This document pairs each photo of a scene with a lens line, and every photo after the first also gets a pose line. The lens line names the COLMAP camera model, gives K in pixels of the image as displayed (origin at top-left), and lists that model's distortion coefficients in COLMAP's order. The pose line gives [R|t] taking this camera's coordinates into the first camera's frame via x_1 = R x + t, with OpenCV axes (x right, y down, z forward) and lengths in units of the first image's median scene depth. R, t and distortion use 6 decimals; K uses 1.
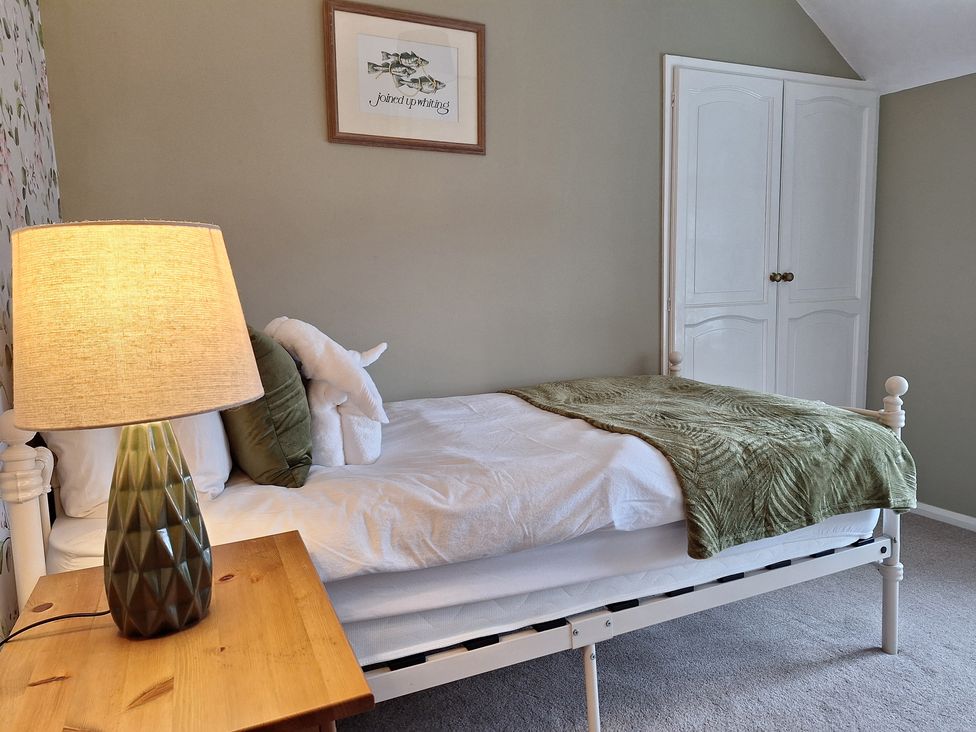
lens RADIAL K [[688.4, 0, 485.0], [0, 688.4, 367.0], [0, 0, 1]] dist [0.082724, -0.097786]
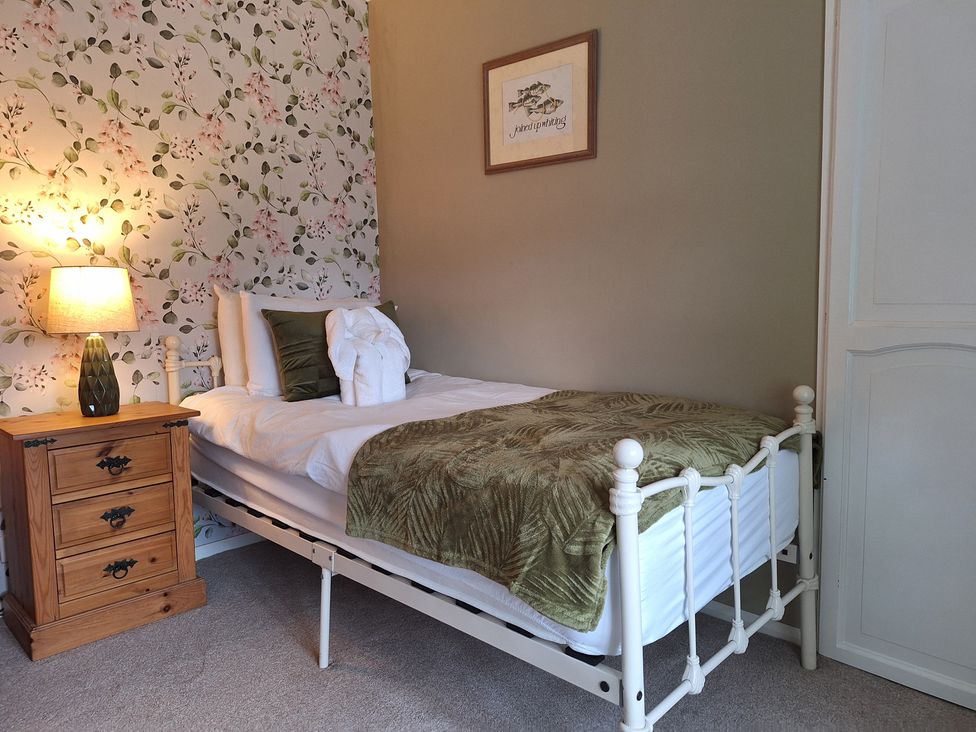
lens RADIAL K [[688.4, 0, 486.1], [0, 688.4, 363.5], [0, 0, 1]] dist [0.082724, -0.097786]
pose [[0.357290, 0.117691, -0.926549, 0.977078], [-0.112316, 0.990244, 0.082471, -0.080481], [0.927216, 0.074600, 0.367023, 0.540727]]
